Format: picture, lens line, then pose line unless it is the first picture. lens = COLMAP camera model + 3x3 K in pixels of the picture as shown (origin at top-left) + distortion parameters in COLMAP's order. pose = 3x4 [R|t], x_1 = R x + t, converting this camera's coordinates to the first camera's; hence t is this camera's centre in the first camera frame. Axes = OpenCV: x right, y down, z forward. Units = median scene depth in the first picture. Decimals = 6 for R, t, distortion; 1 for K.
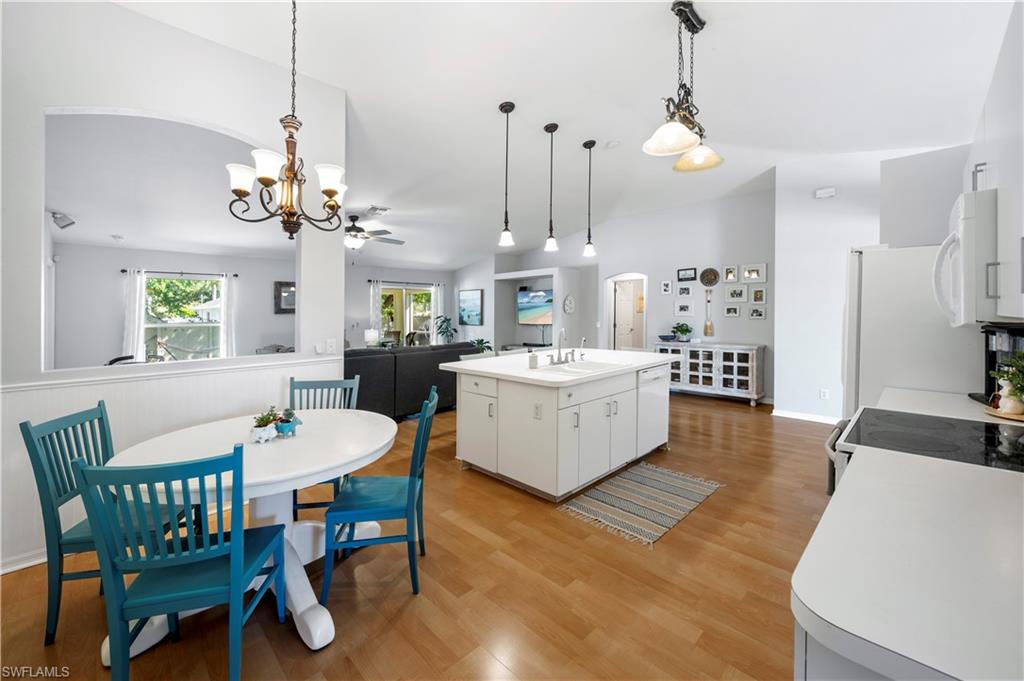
lens RADIAL K [[397.7, 0, 512.5], [0, 397.7, 315.6], [0, 0, 1]] dist [-0.001149, -0.000103]
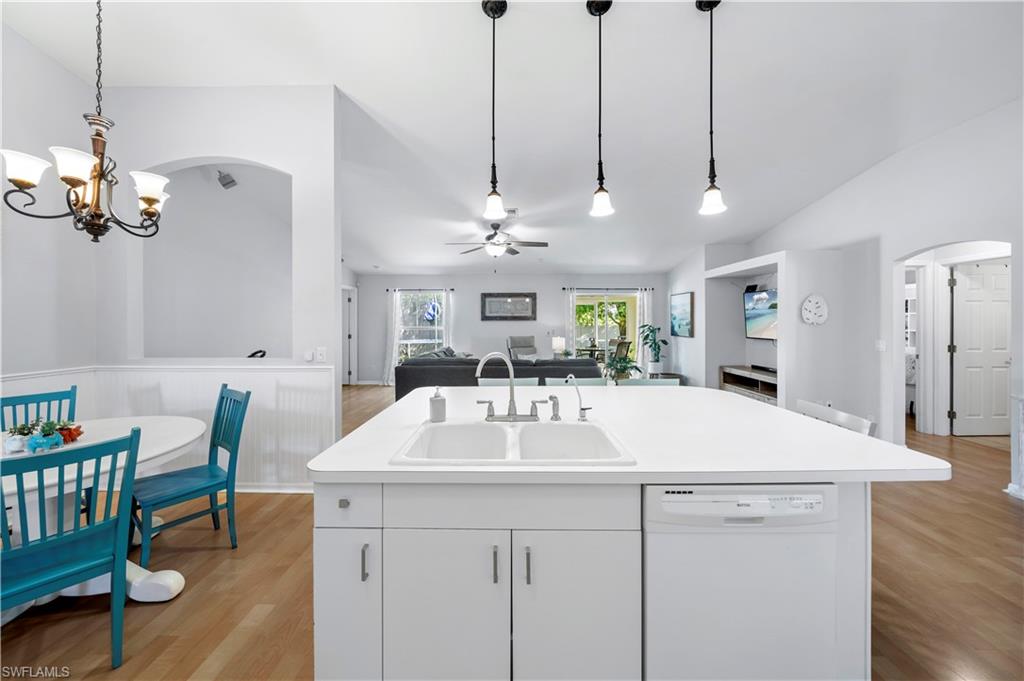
lens RADIAL K [[354.7, 0, 512.5], [0, 354.7, 322.2], [0, 0, 1]] dist [-0.009346, 0.000000]
pose [[0.706267, 0.012641, -0.707832, 0.177897], [-0.013939, 0.999895, 0.003948, -0.004035], [0.707808, 0.007078, 0.706369, 0.266026]]
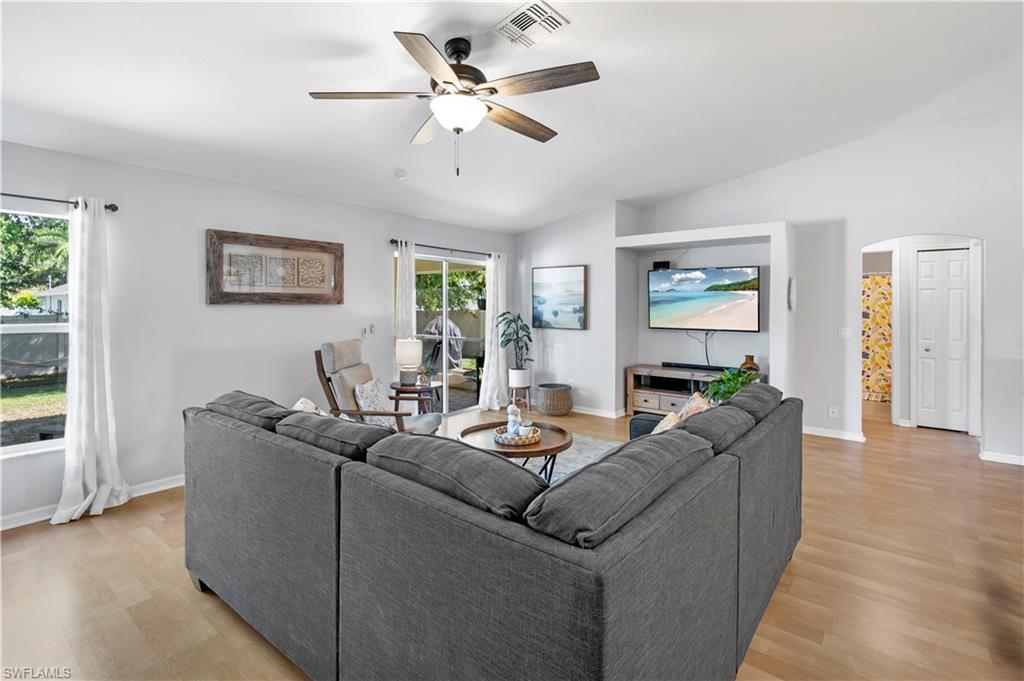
lens RADIAL K [[478.3, 0, 511.6], [0, 478.3, 307.5], [0, 0, 1]] dist [-0.001795, -0.000256]
pose [[0.994662, 0.013374, 0.102318, -0.262372], [-0.012675, 0.999892, -0.007478, -0.000593], [-0.102407, 0.006141, 0.994724, 0.367272]]
